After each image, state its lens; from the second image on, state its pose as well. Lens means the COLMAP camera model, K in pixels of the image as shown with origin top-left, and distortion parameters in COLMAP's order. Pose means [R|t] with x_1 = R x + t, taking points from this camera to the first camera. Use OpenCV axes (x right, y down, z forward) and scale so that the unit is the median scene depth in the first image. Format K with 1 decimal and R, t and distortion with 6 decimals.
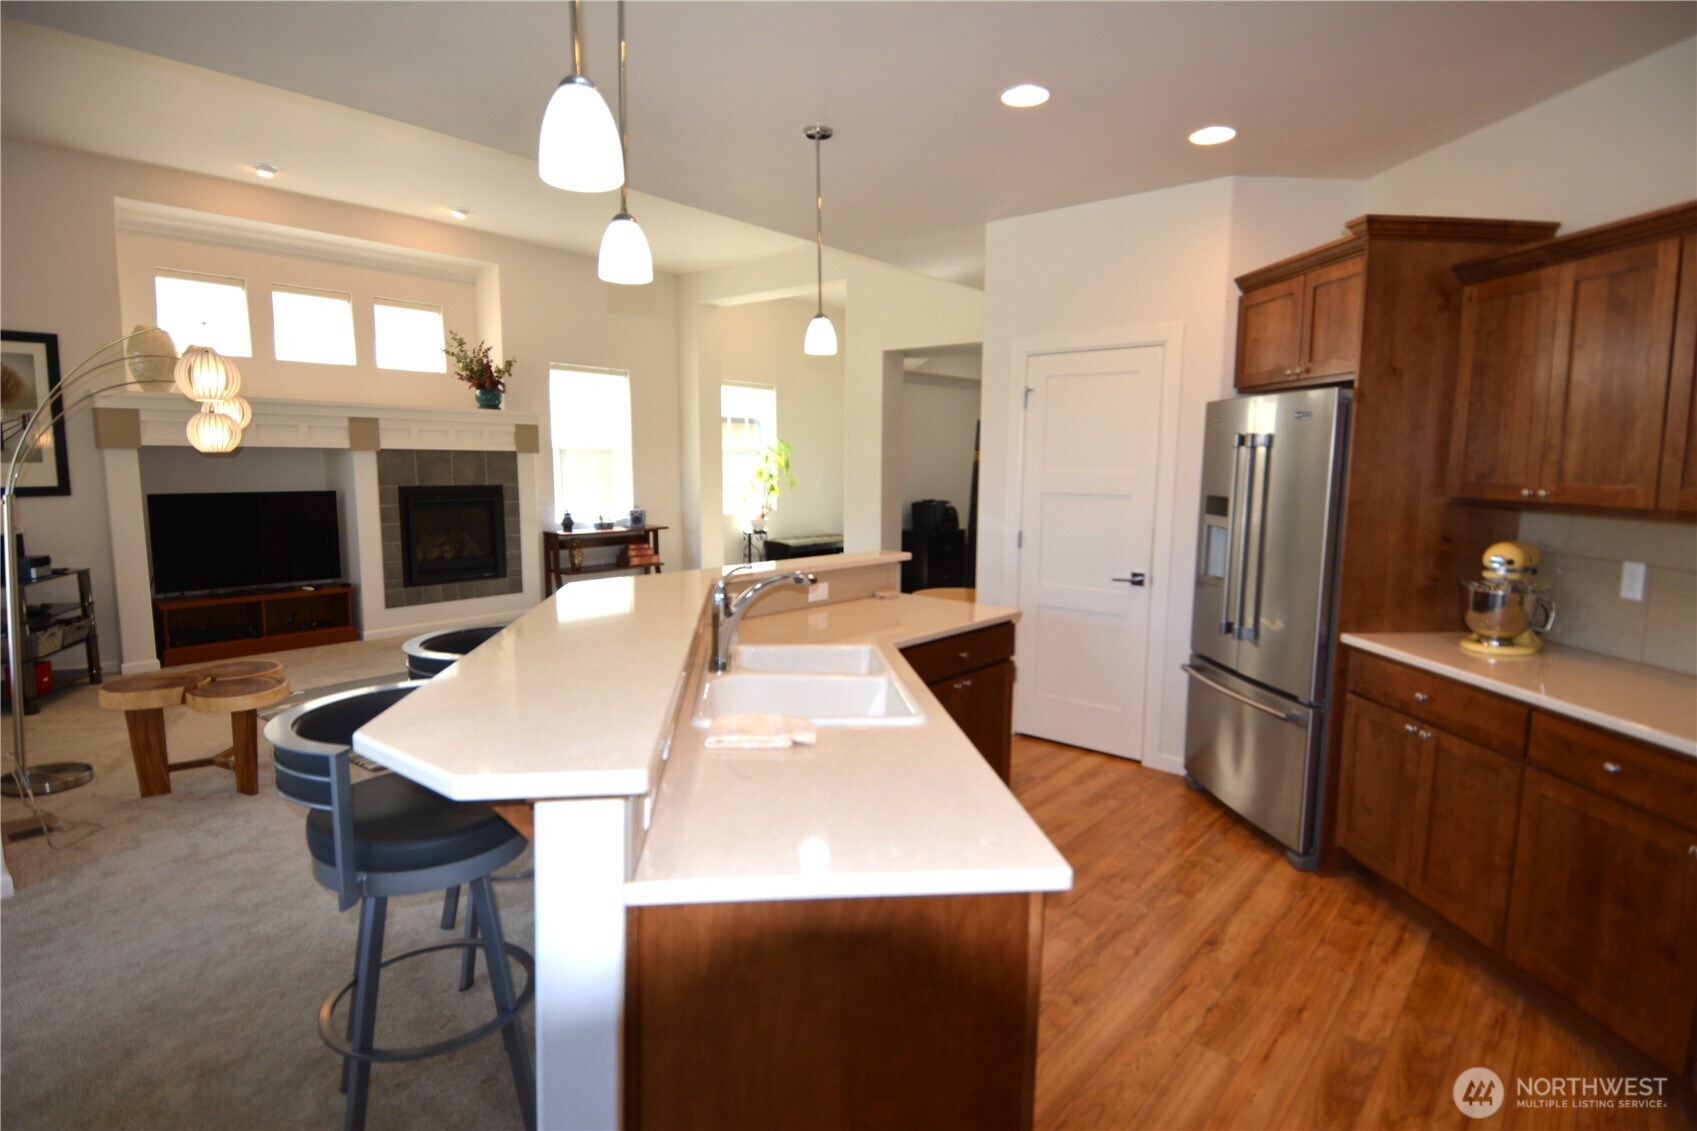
lens RADIAL K [[891.3, 0, 844.7], [0, 891.3, 573.6], [0, 0, 1]] dist [0.057426, -0.051293]
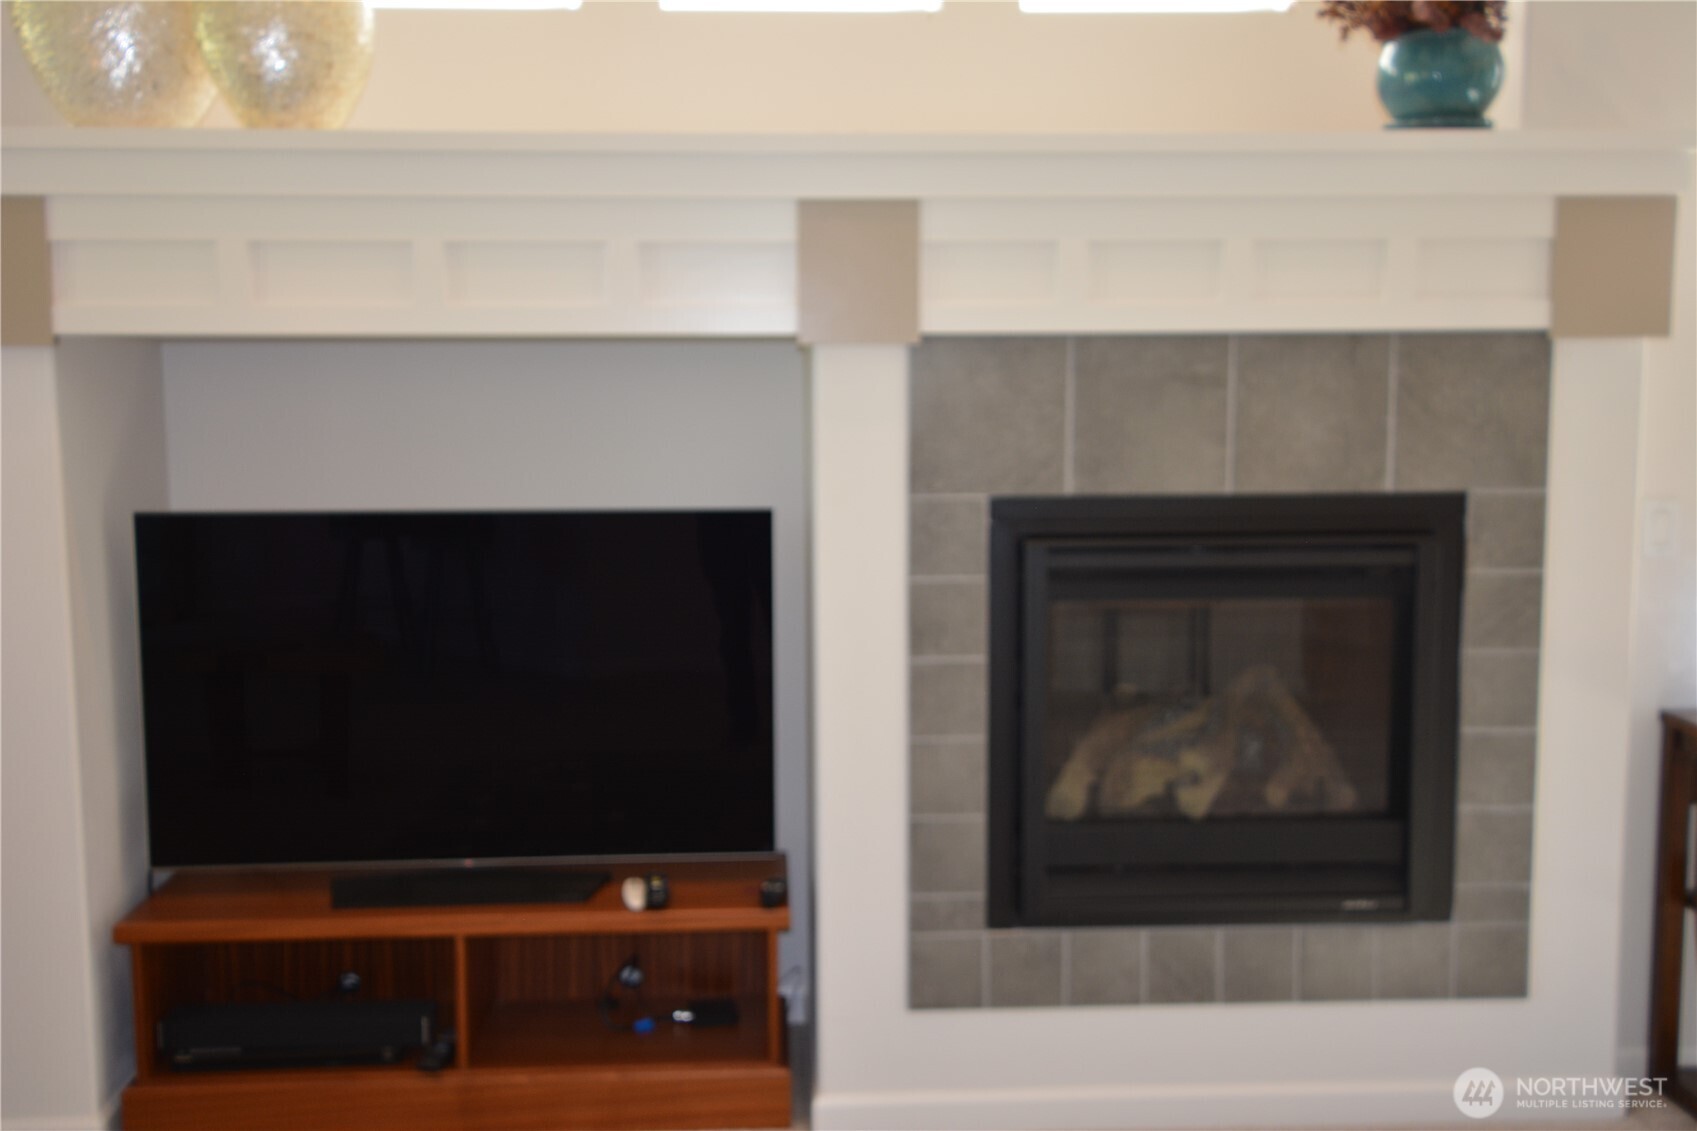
lens RADIAL K [[1701.4, 0, 848.5], [0, 1701.4, 565.5], [0, 0, 1]] dist [0.073303, -0.004341]
pose [[0.684720, 0.069076, -0.725525, -0.192945], [-0.081709, 0.996498, 0.017762, -0.079634], [0.724211, 0.047120, 0.687967, 0.640566]]
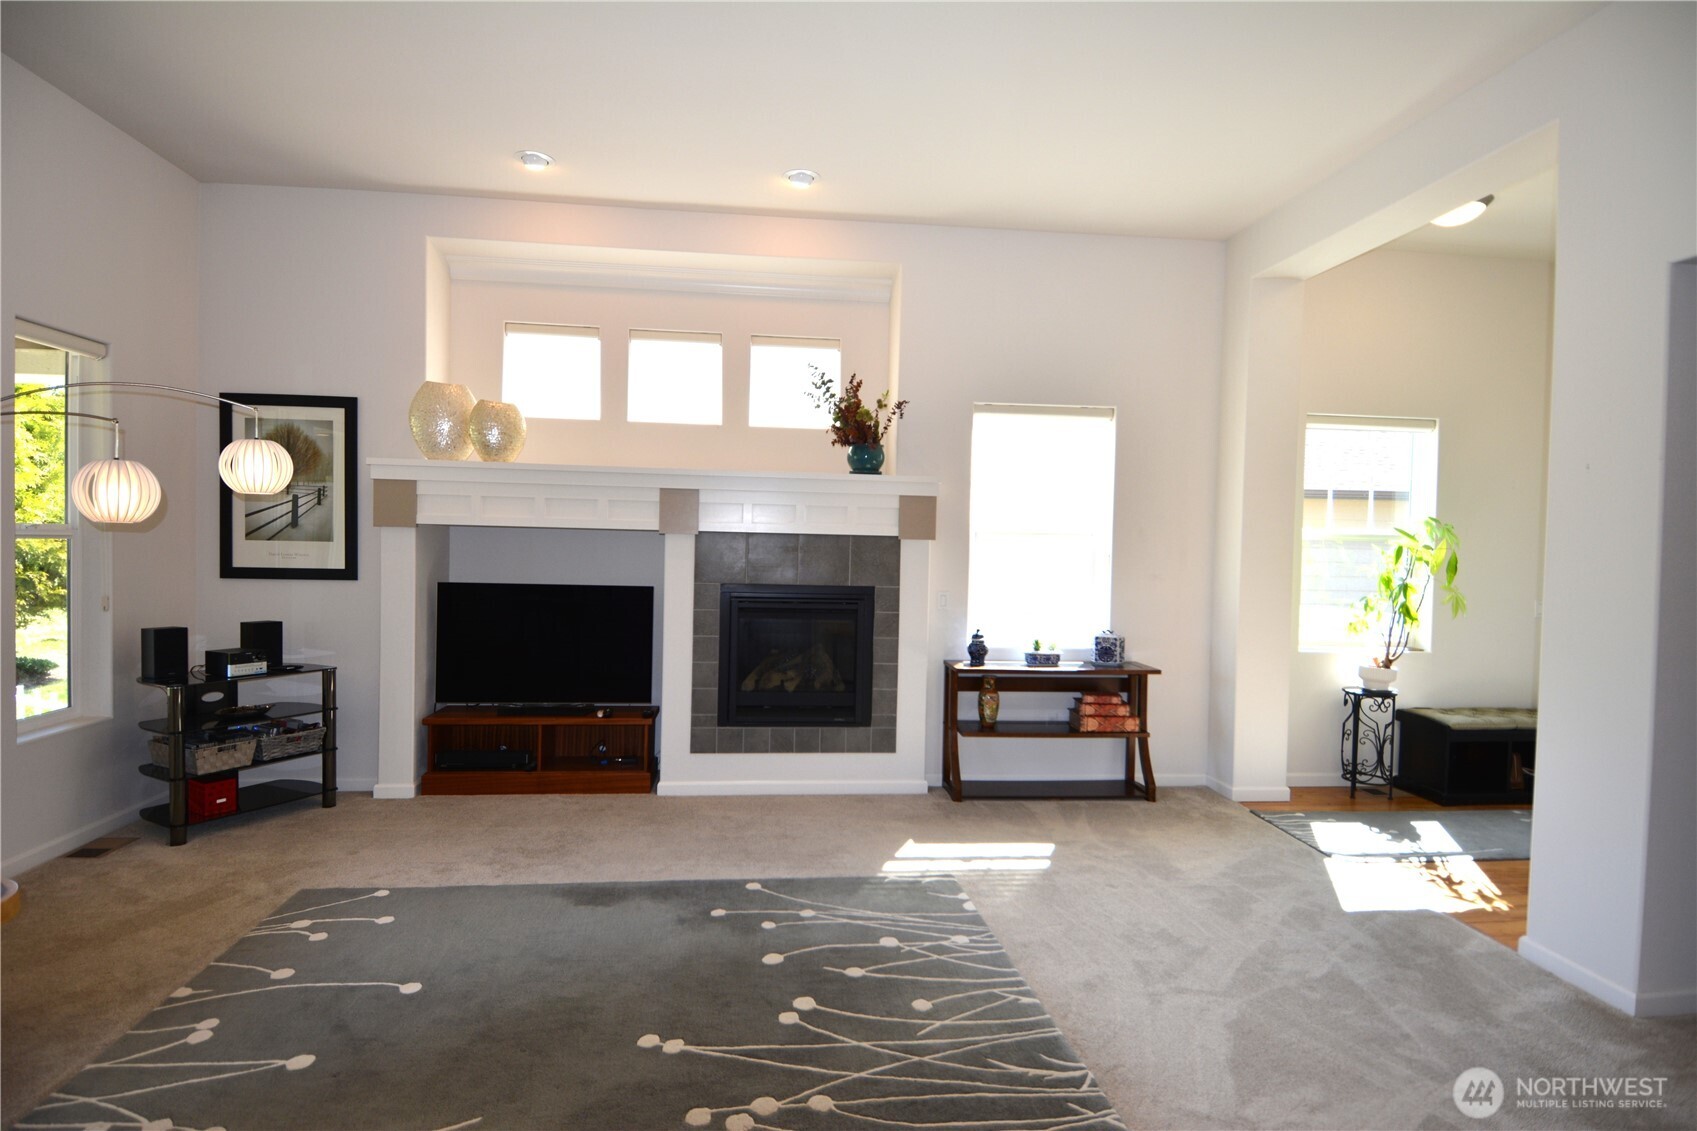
lens RADIAL K [[891.3, 0, 844.7], [0, 891.3, 573.6], [0, 0, 1]] dist [0.057426, -0.051293]
pose [[0.720906, 0.027150, -0.692501, 0.061260], [-0.105185, 0.991943, -0.070611, -0.061479], [0.685004, 0.123745, 0.717953, 0.529878]]
